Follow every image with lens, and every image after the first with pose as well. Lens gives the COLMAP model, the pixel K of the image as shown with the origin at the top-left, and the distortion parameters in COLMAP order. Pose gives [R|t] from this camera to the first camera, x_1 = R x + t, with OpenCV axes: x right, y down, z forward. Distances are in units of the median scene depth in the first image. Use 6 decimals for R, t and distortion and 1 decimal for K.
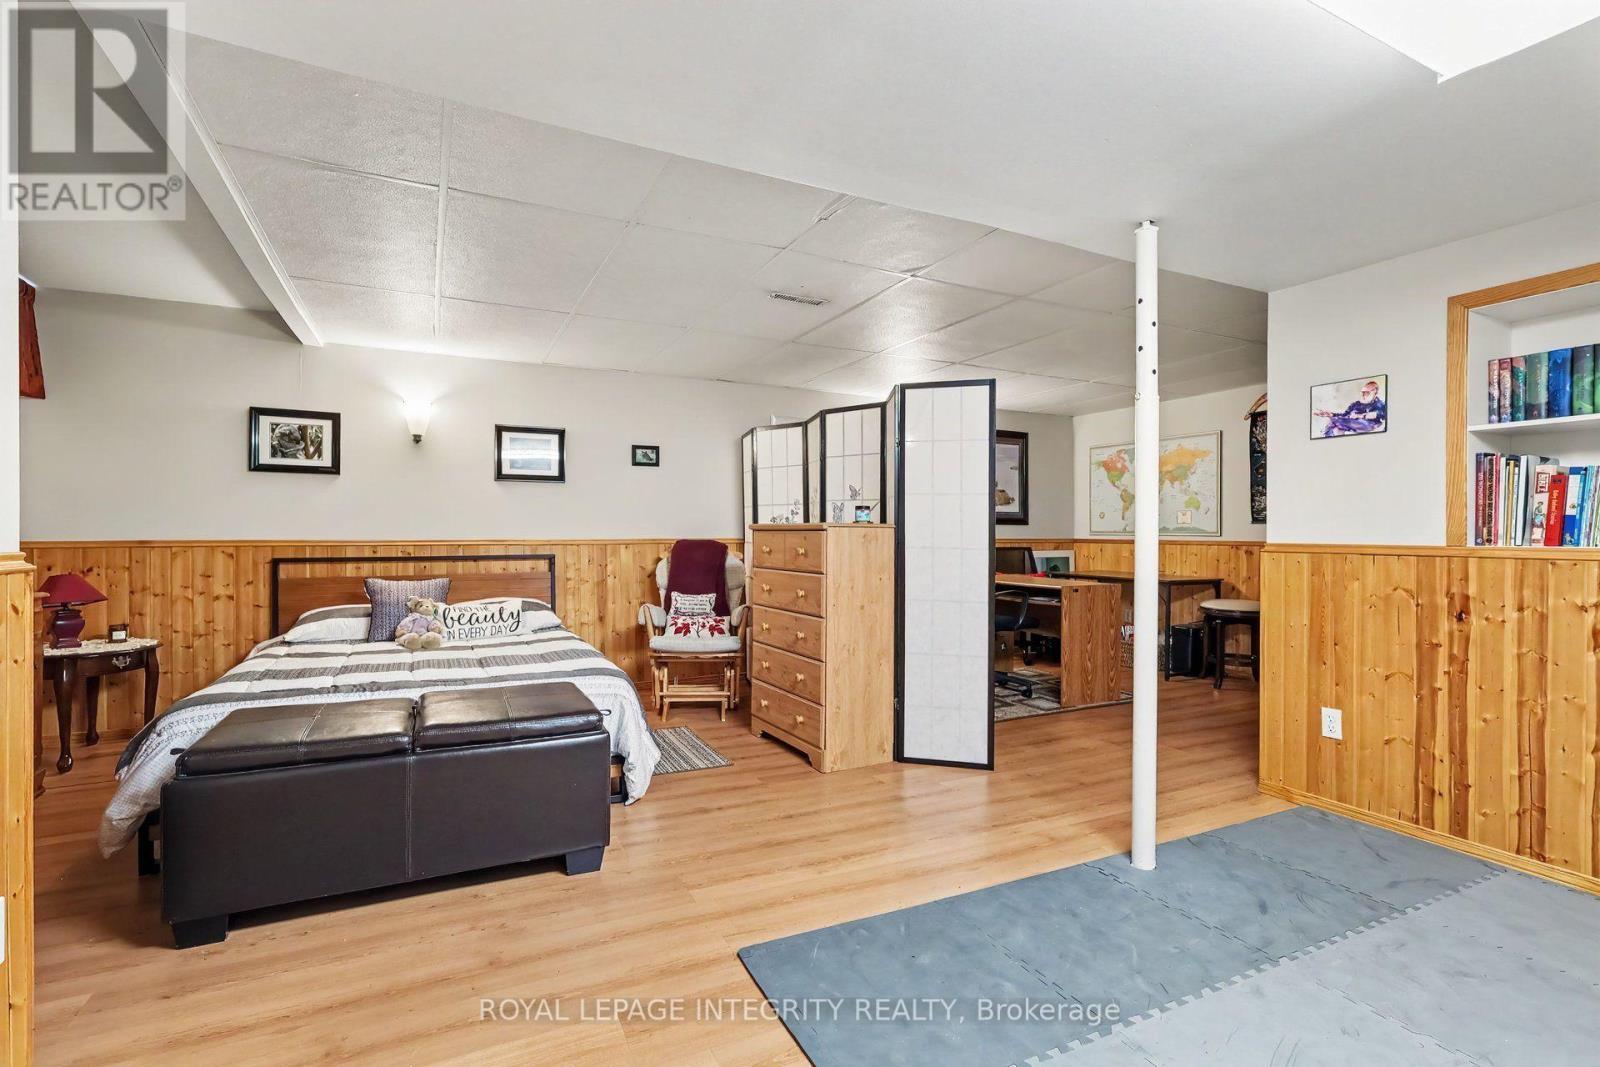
lens RADIAL K [[740.9, 0, 802.5], [0, 740.9, 539.1], [0, 0, 1]] dist [0.002873, 0.000835]
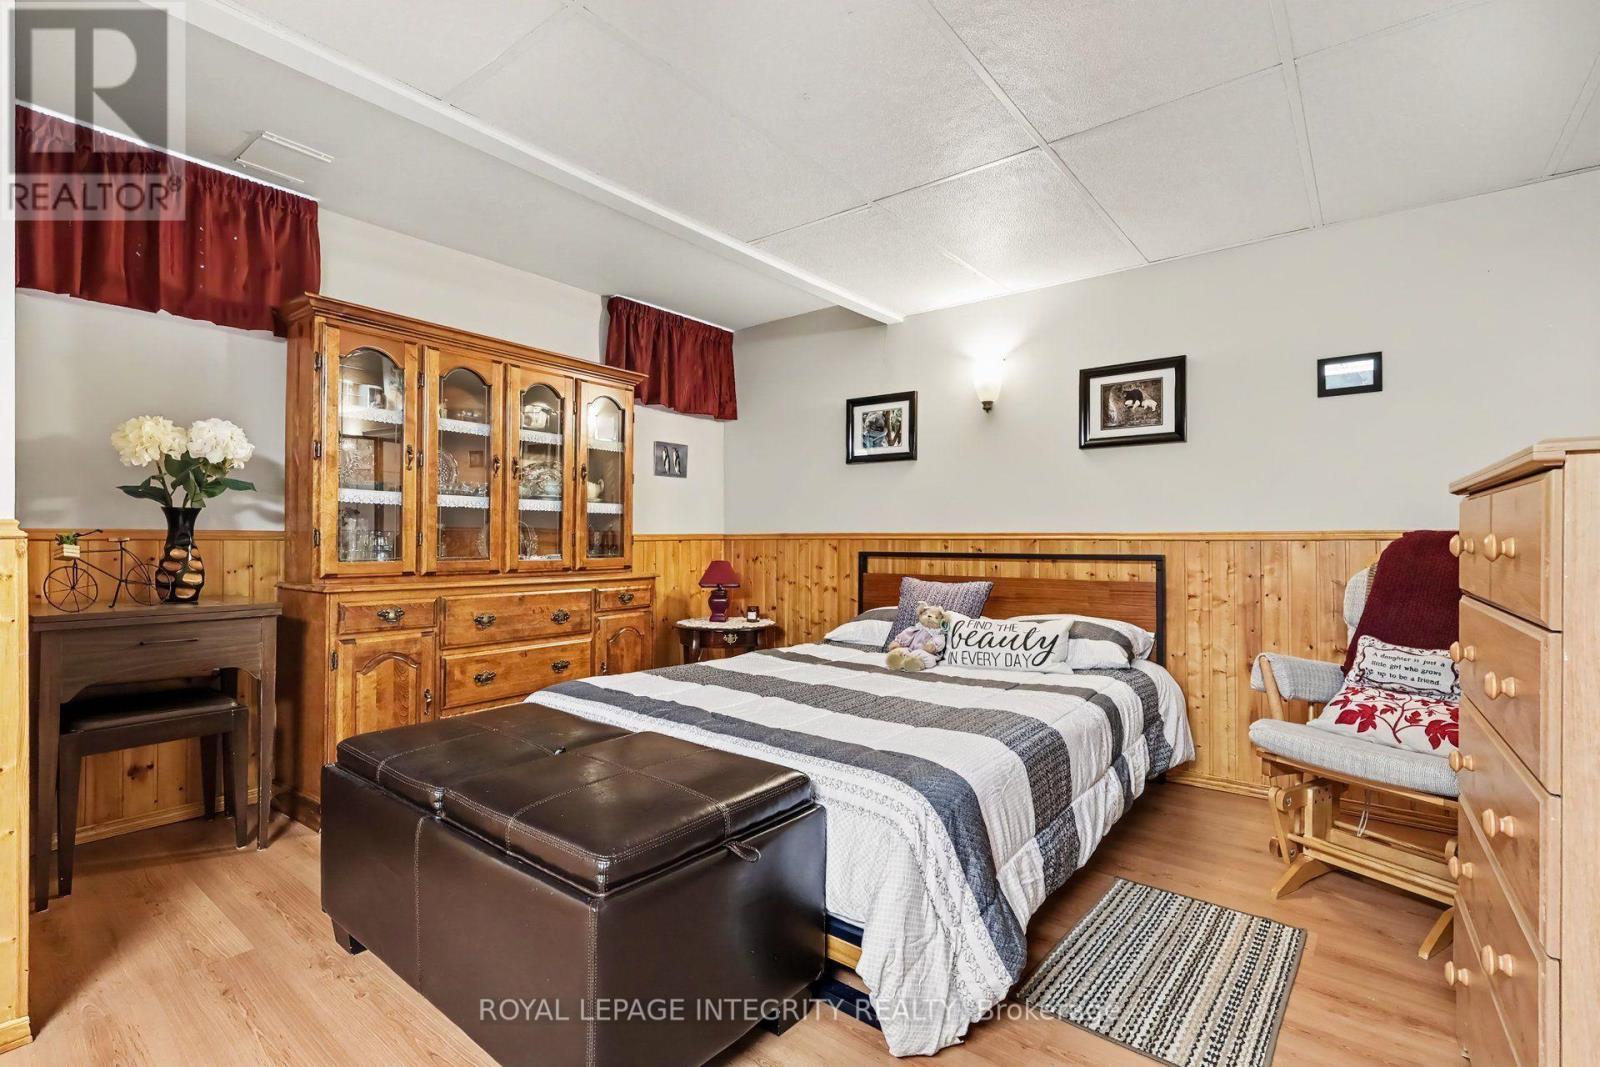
lens RADIAL K [[740.9, 0, 802.4], [0, 740.9, 535.1], [0, 0, 1]] dist [0.002873, 0.000835]
pose [[0.415507, -0.004188, -0.909581, 0.133114], [-0.006007, 0.999955, -0.007349, 0.011463], [0.909570, 0.008517, 0.415463, 0.511839]]
